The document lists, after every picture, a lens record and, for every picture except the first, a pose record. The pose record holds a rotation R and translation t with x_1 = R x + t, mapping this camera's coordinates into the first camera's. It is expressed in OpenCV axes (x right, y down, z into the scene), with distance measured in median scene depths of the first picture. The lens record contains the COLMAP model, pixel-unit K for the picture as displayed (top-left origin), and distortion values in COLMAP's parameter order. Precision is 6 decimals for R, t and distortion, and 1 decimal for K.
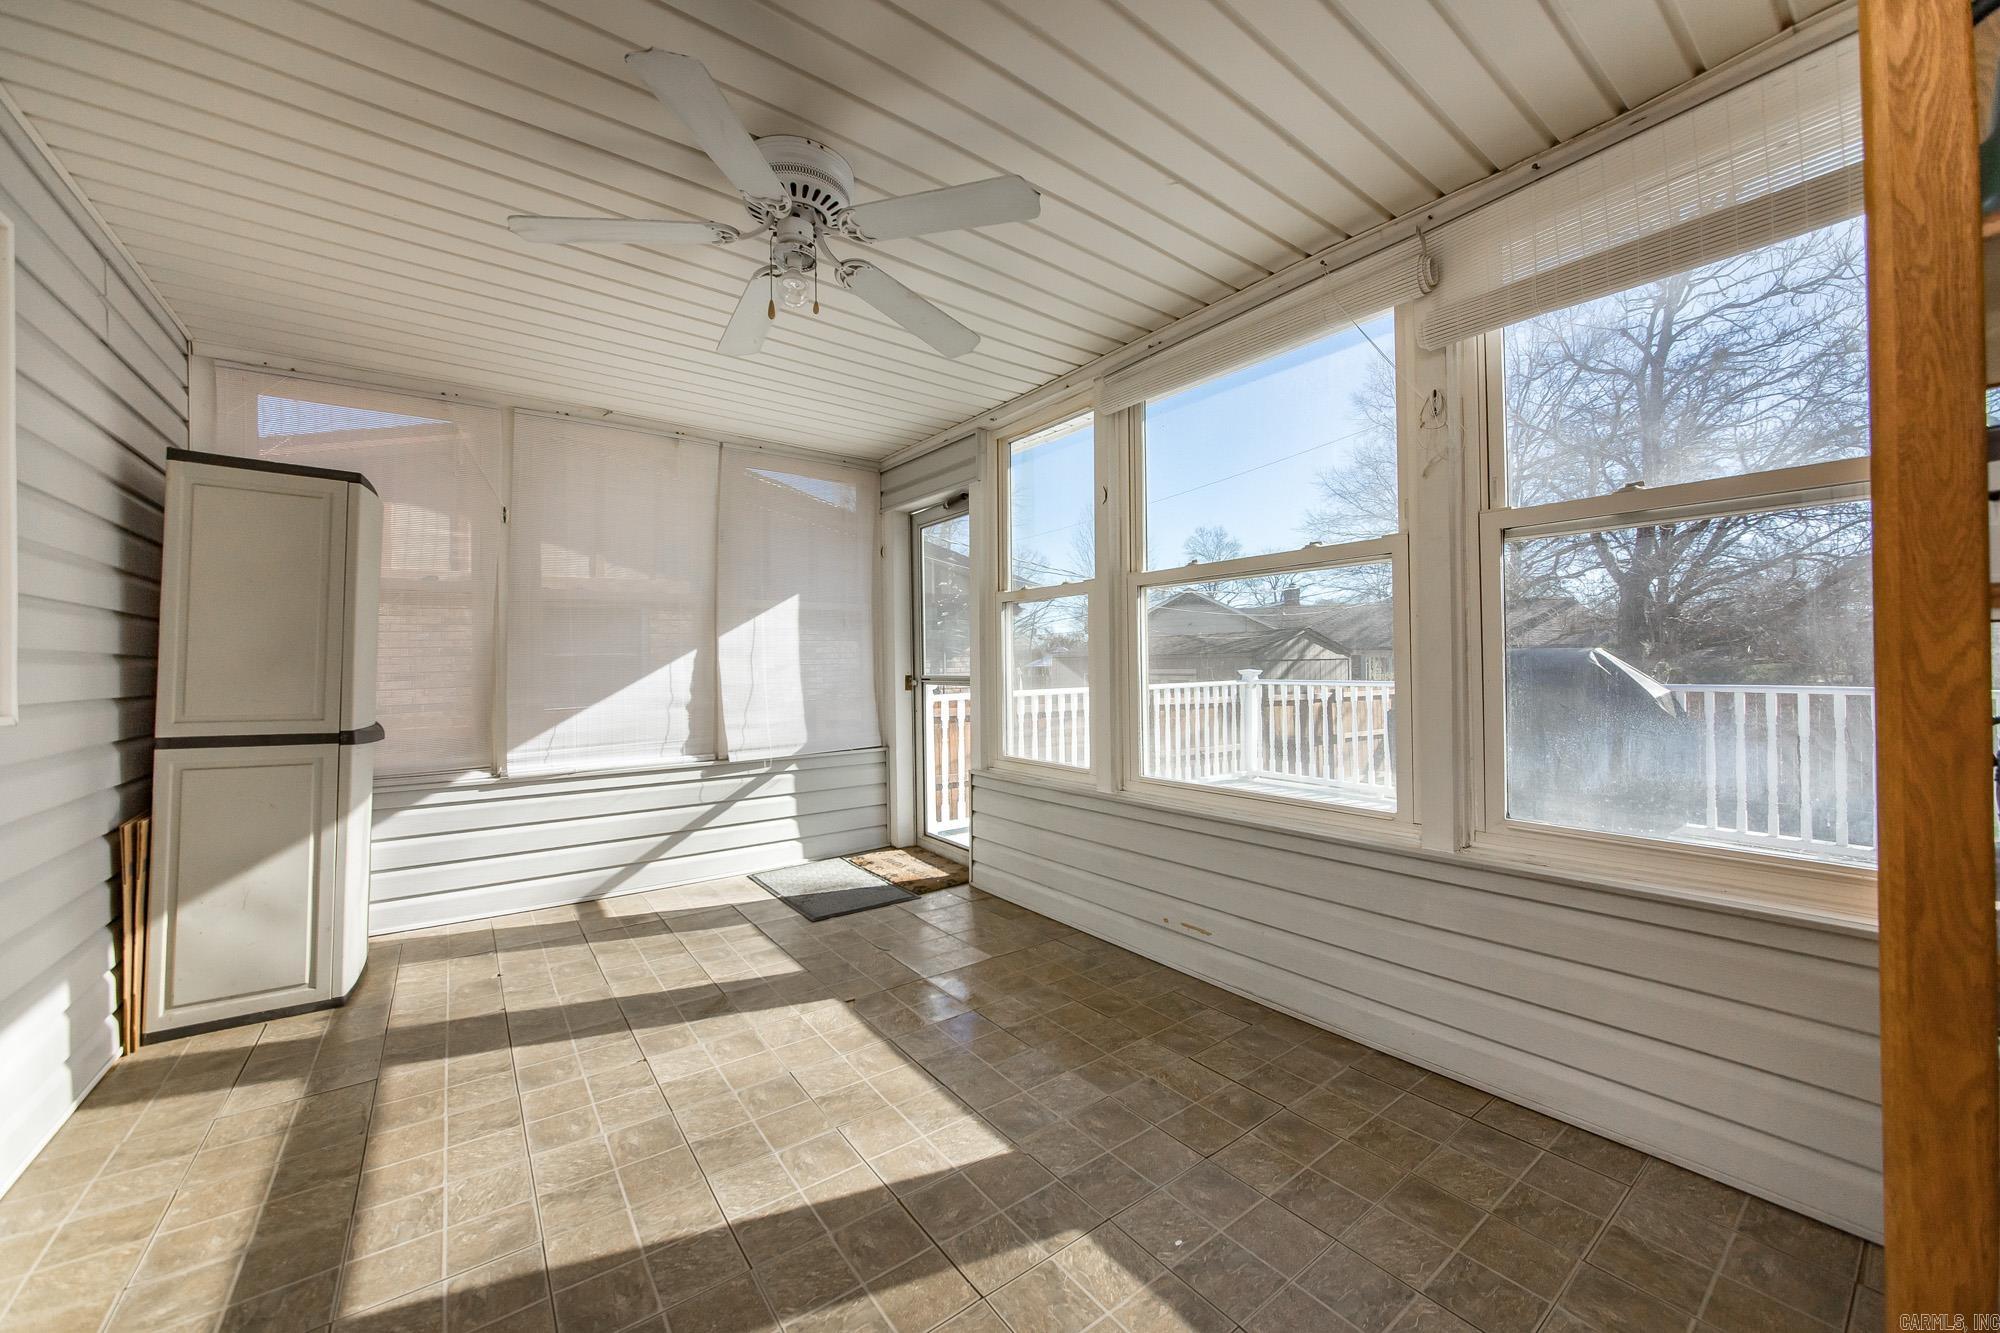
lens RADIAL K [[719.6, 0, 1005.2], [0, 719.6, 659.5], [0, 0, 1]] dist [-0.007255, 0.001520]
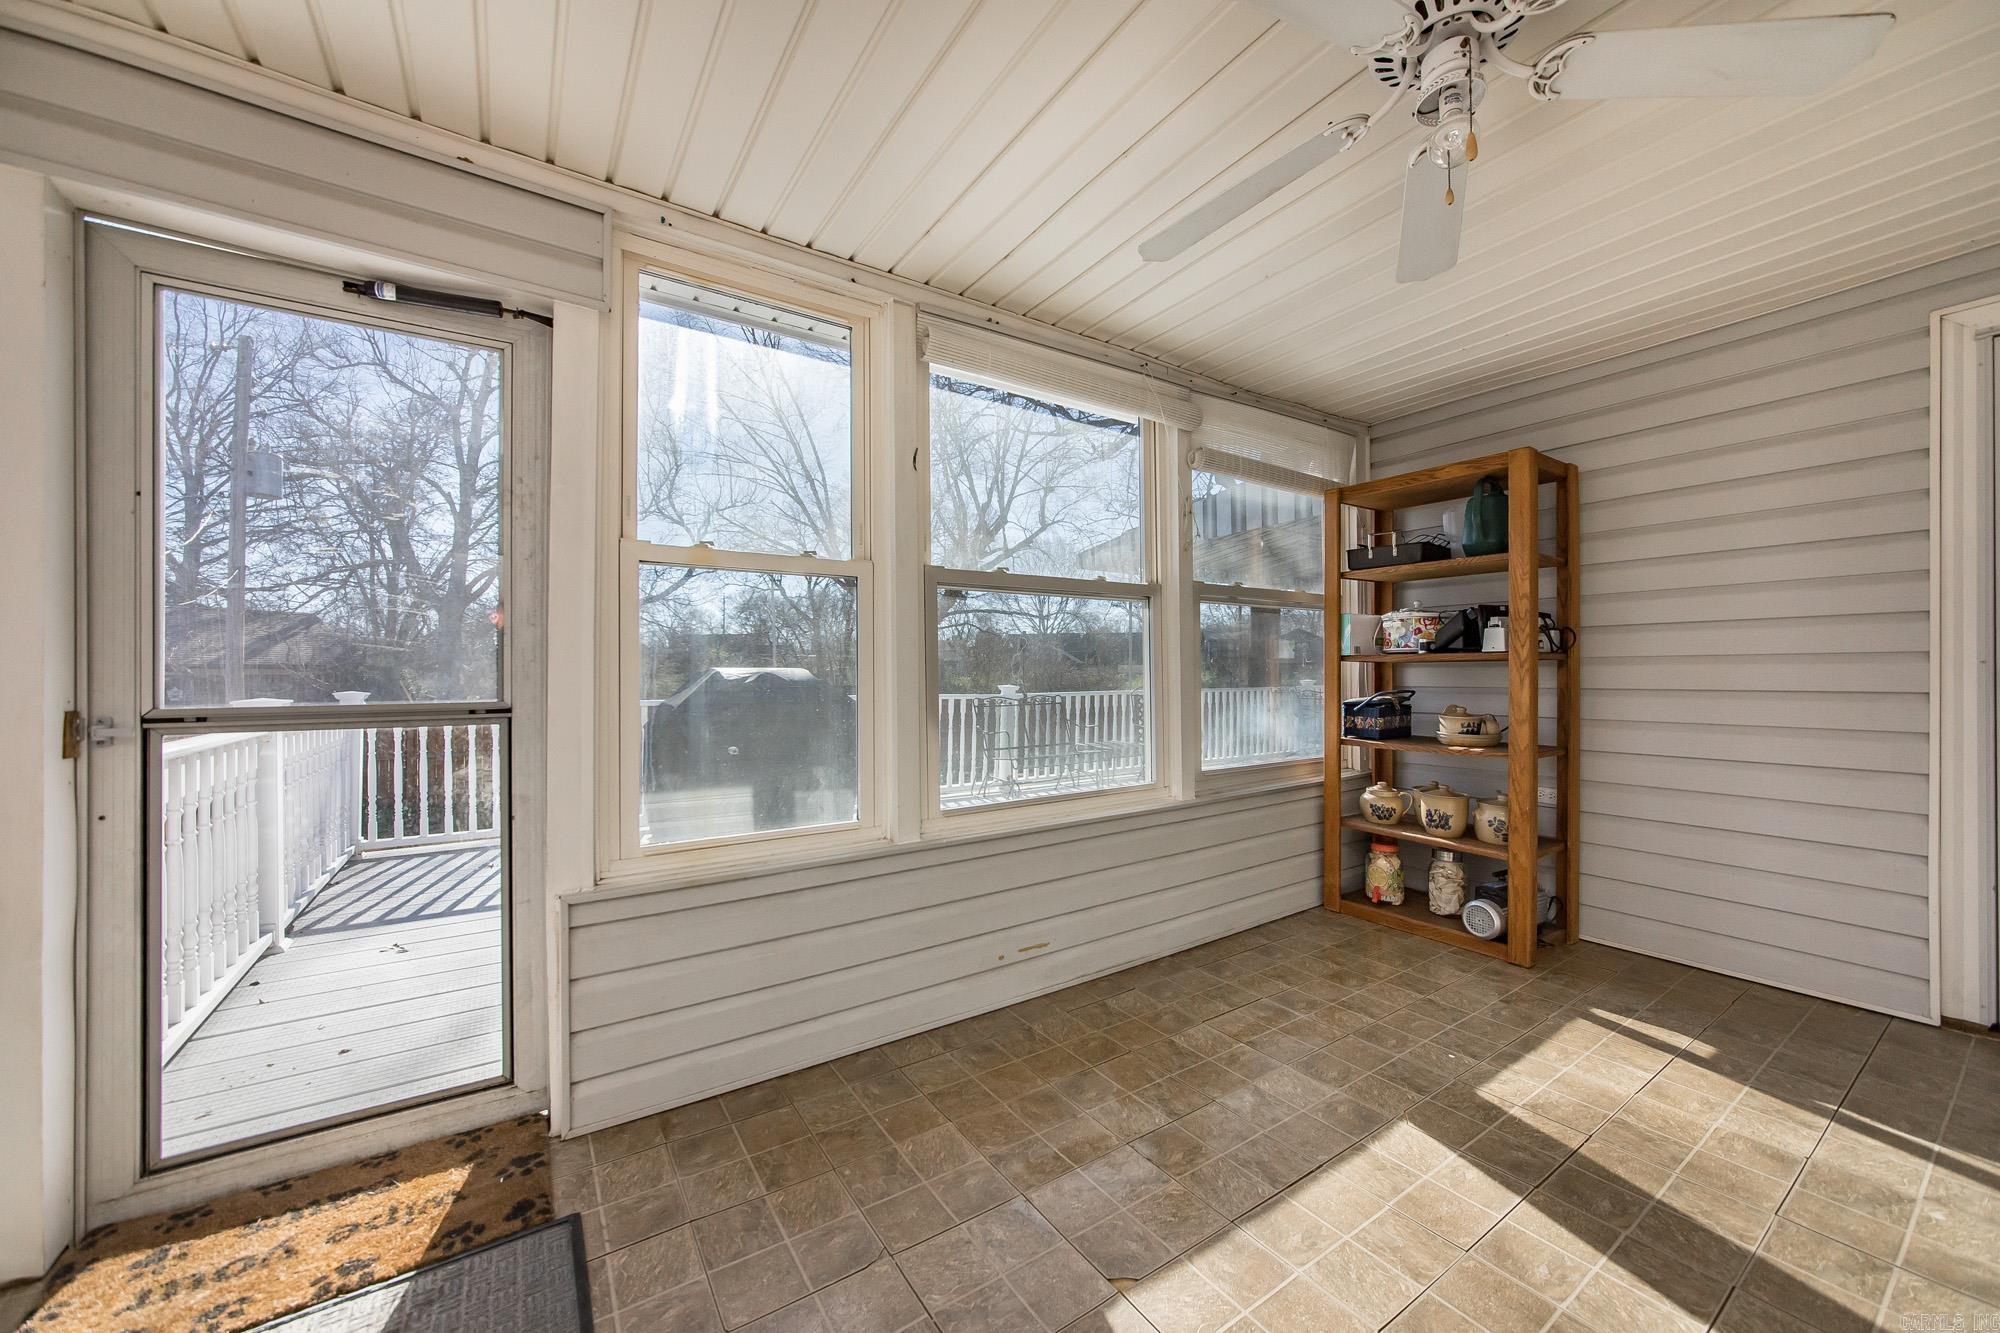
lens RADIAL K [[719.6, 0, 998.2], [0, 719.6, 674.1], [0, 0, 1]] dist [-0.007255, 0.001520]
pose [[0.086251, 0.012627, 0.996193, -0.867612], [-0.000536, 0.999920, -0.012628, 0.018567], [-0.996273, 0.000555, 0.086251, 1.166499]]
